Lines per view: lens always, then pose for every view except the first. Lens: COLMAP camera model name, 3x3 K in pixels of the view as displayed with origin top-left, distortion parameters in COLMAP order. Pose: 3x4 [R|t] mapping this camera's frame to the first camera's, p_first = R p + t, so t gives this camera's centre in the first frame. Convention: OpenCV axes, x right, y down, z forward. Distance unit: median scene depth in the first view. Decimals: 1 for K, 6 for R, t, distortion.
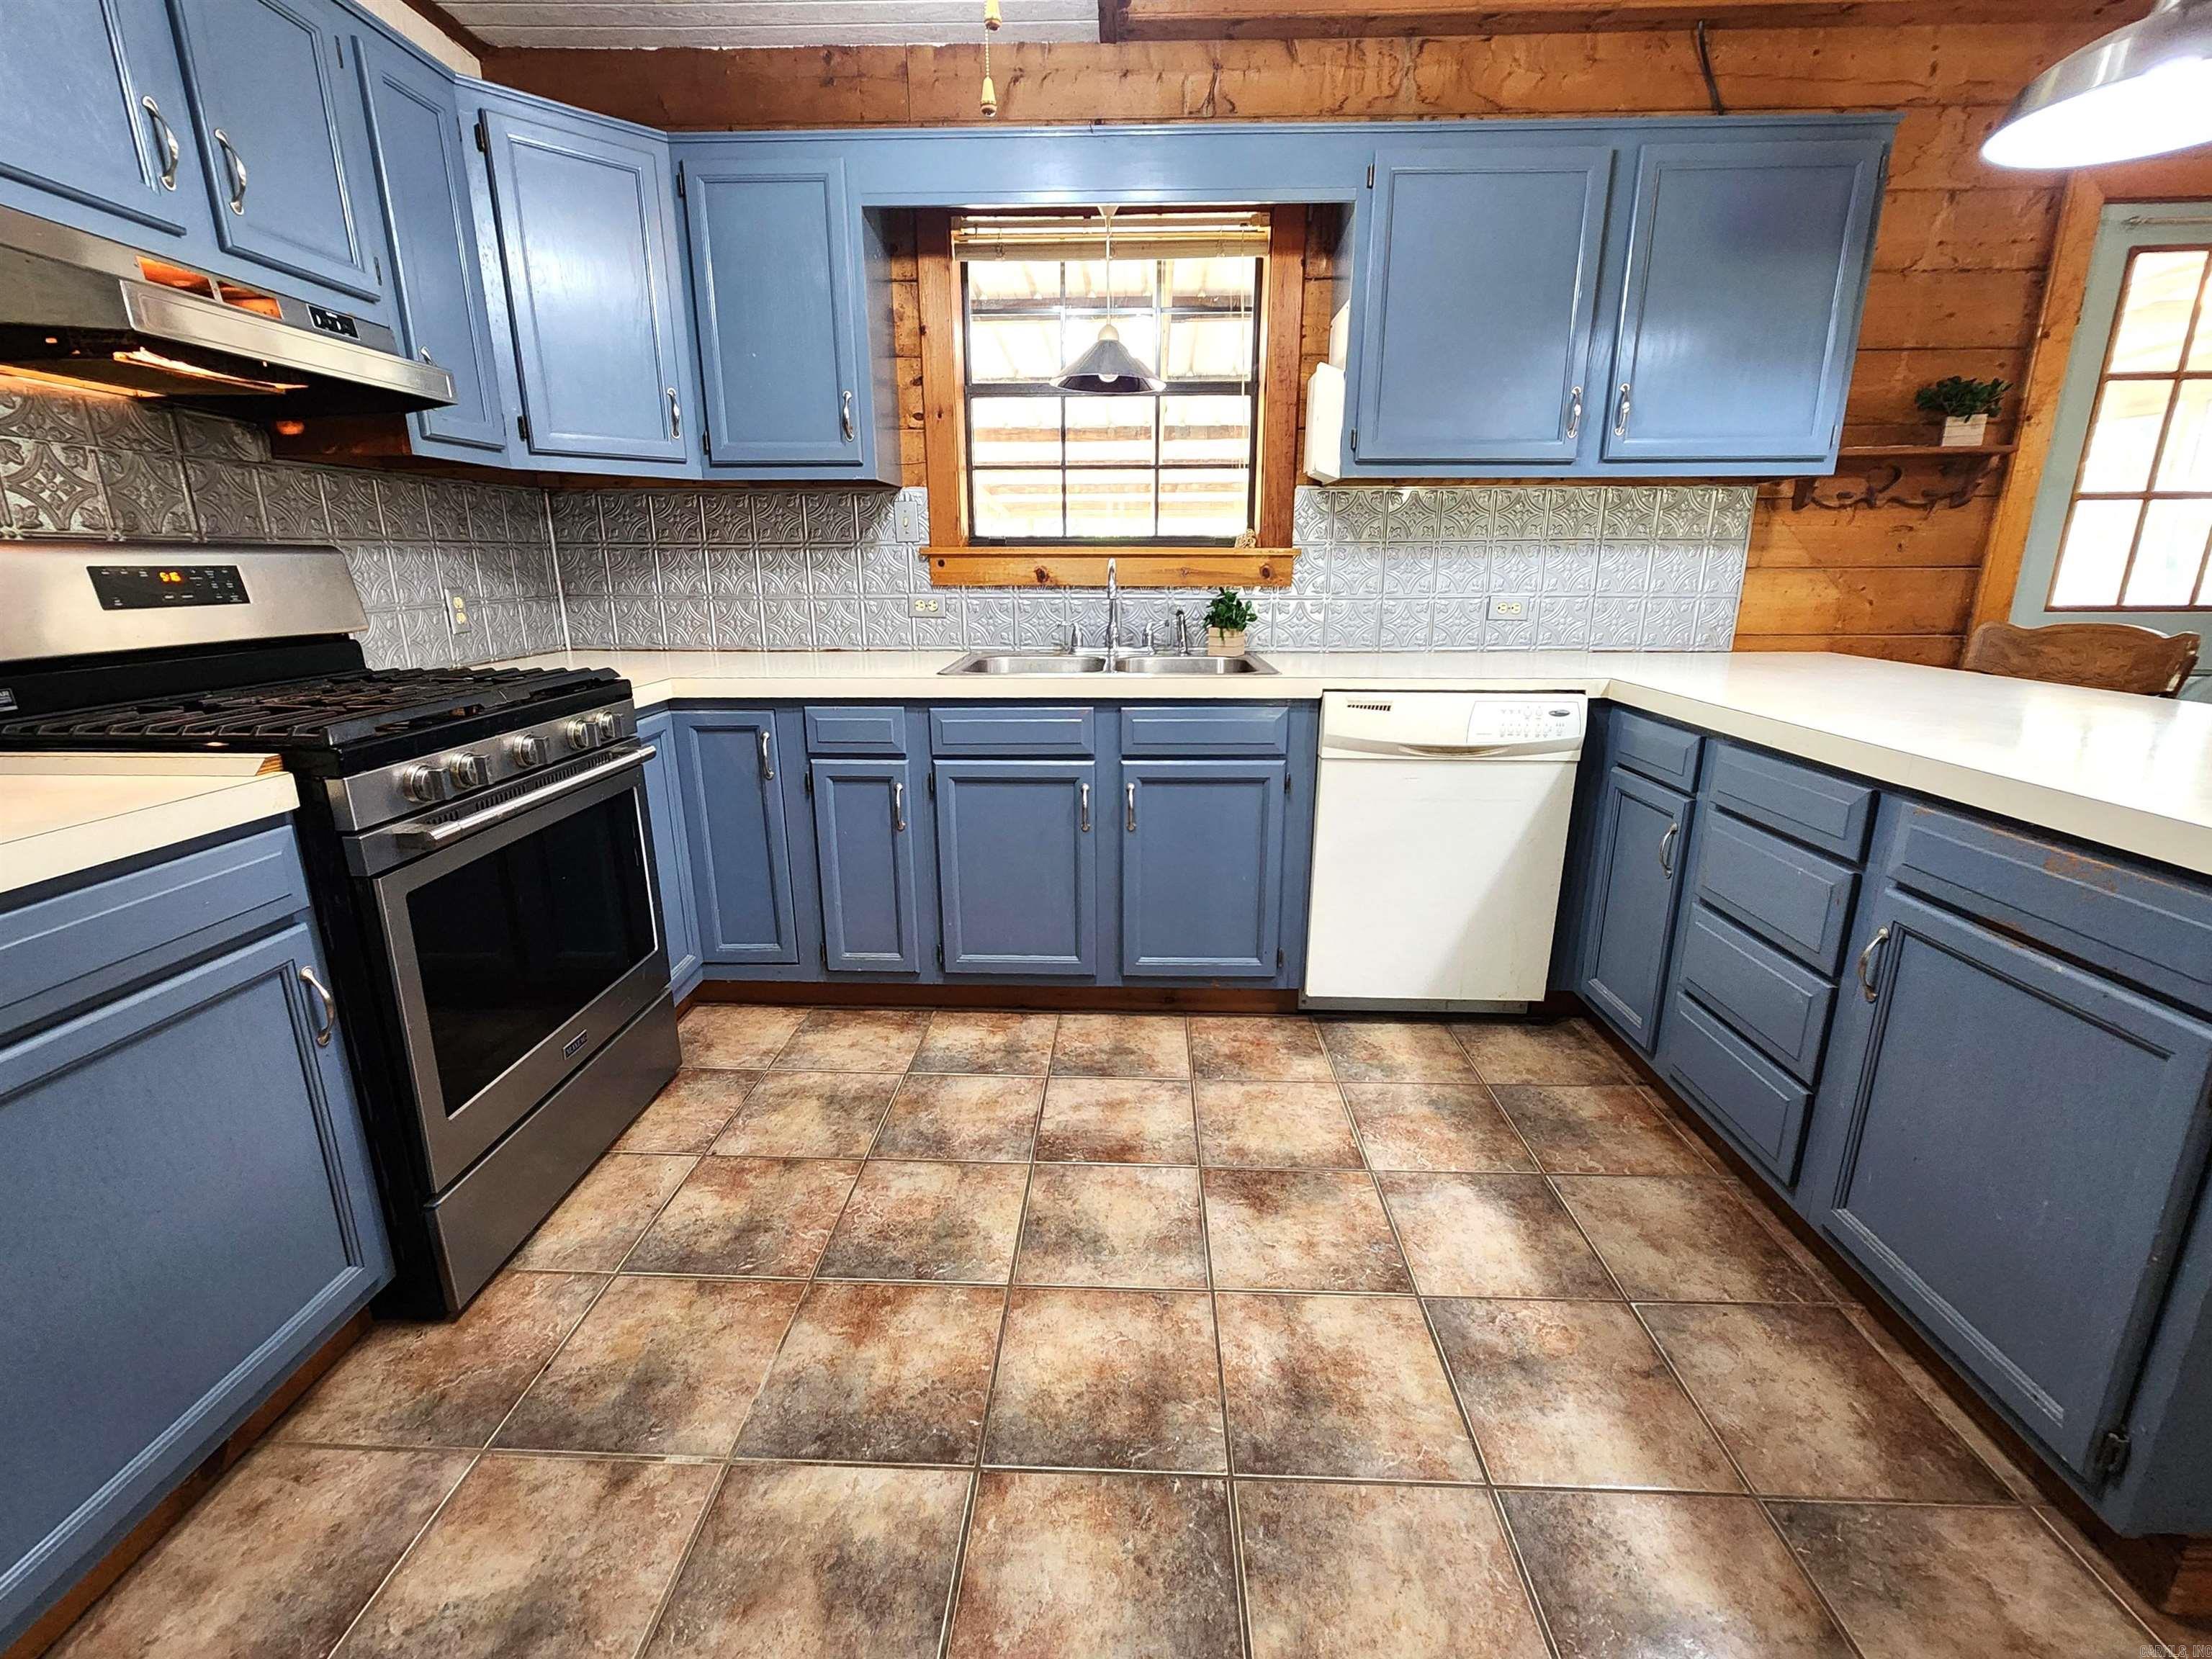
lens RADIAL K [[963.0, 0, 1101.6], [0, 963.0, 813.5], [0, 0, 1]] dist [-0.001252, 0.000087]
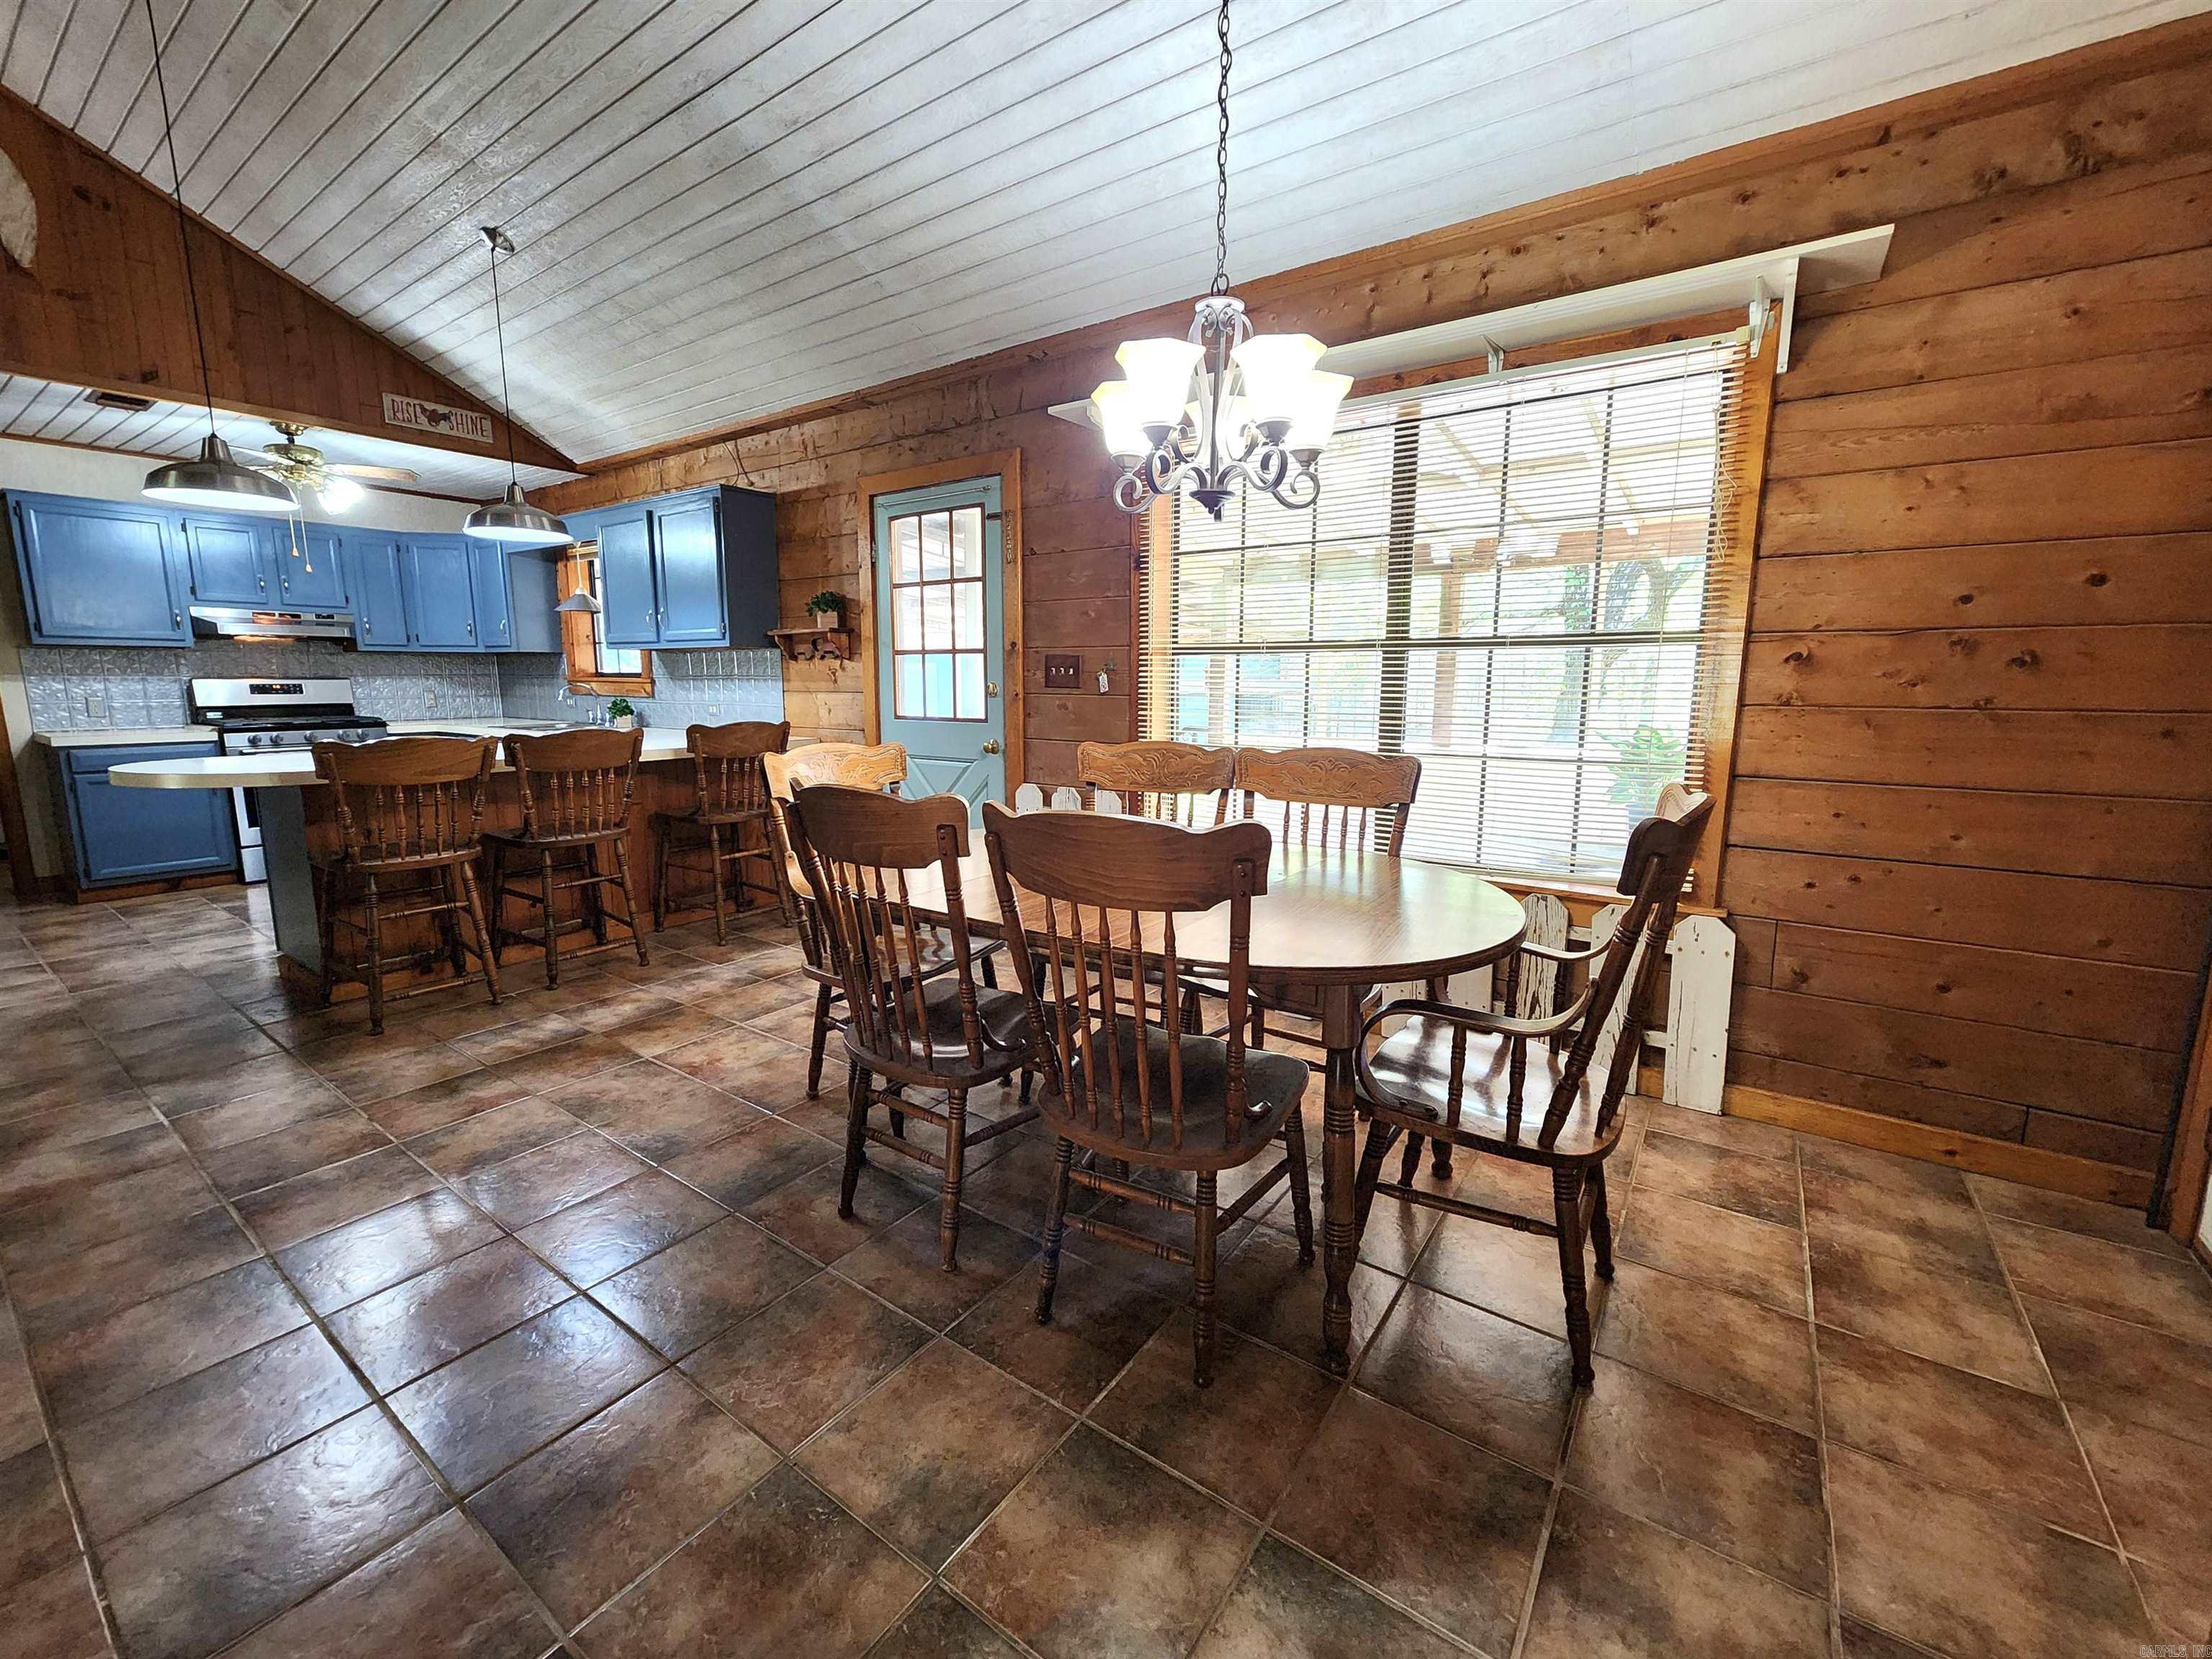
lens RADIAL K [[905.6, 0, 1102.5], [0, 905.6, 817.6], [0, 0, 1]] dist [-0.002961, 0.000813]
pose [[0.837535, 0.089791, -0.538956, 2.658815], [-0.144831, 0.987603, -0.060531, 0.003954], [0.526839, 0.128754, 0.840157, -0.144424]]
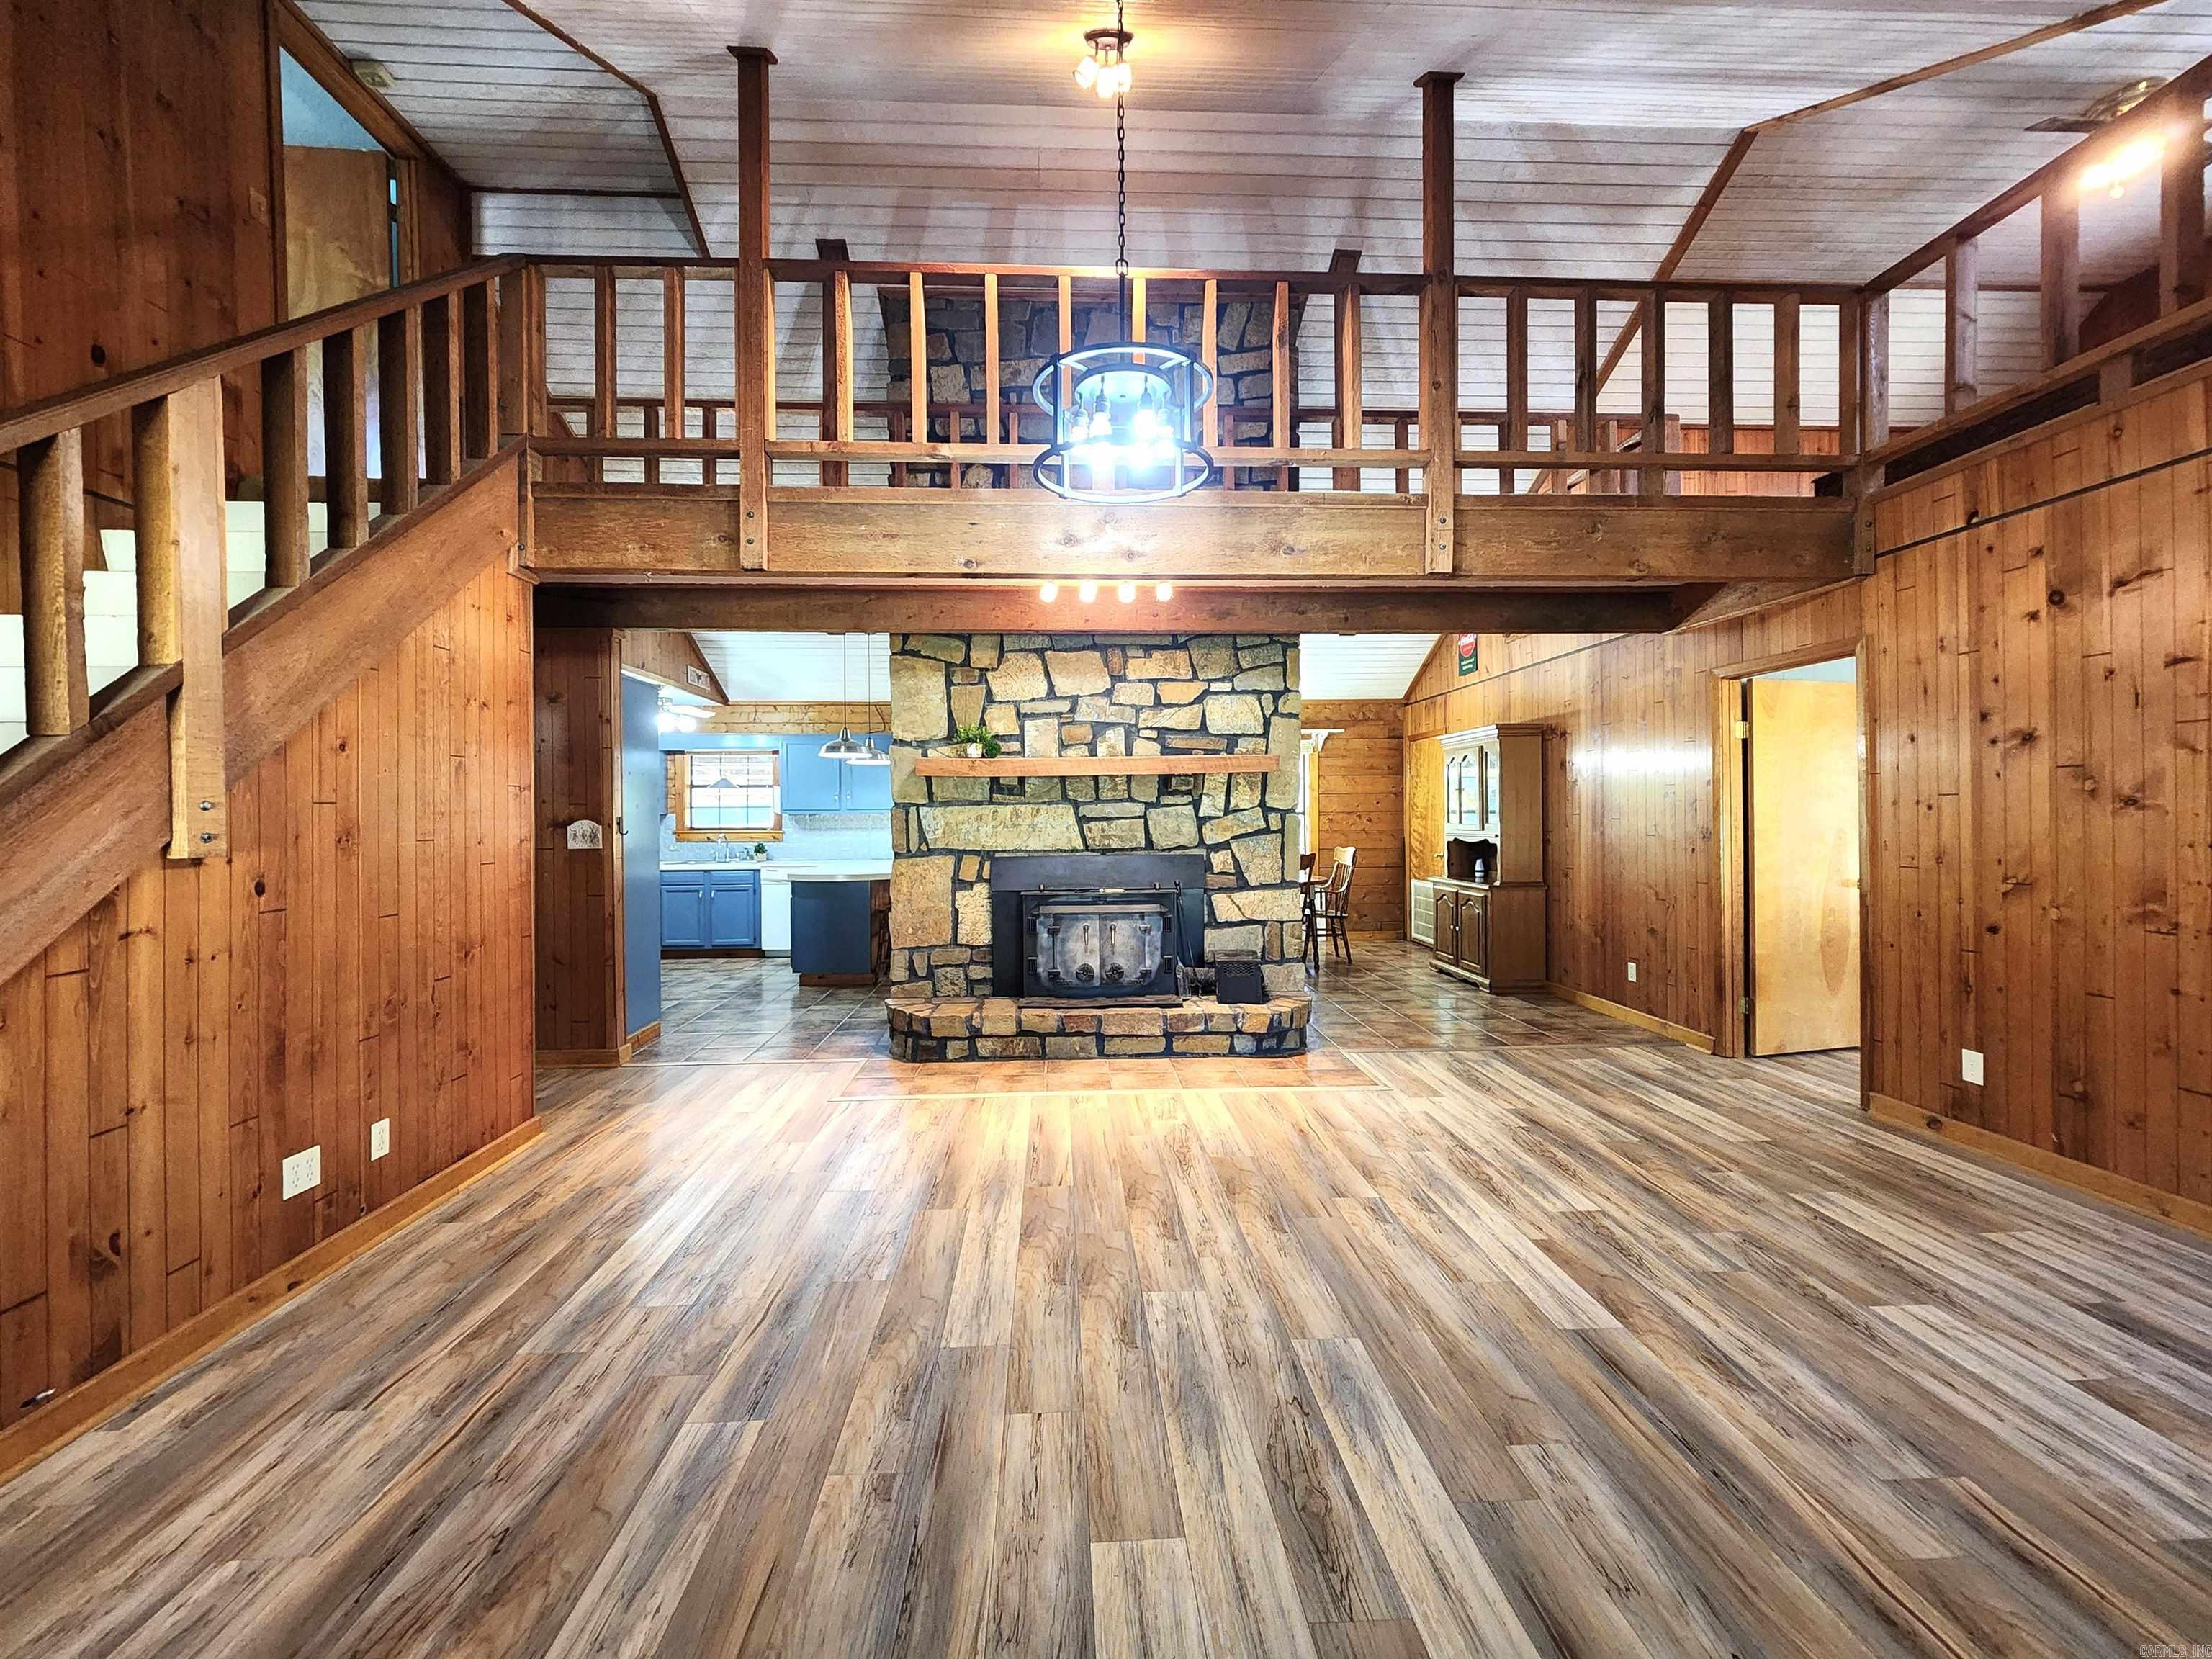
lens RADIAL K [[905.6, 0, 1099.7], [0, 905.6, 813.4], [0, 0, 1]] dist [-0.002961, 0.000813]
pose [[0.996152, -0.003477, 0.087574, 1.320312], [0.025665, 0.966984, -0.253543, 0.658526], [-0.083801, 0.254815, 0.963352, -2.845169]]
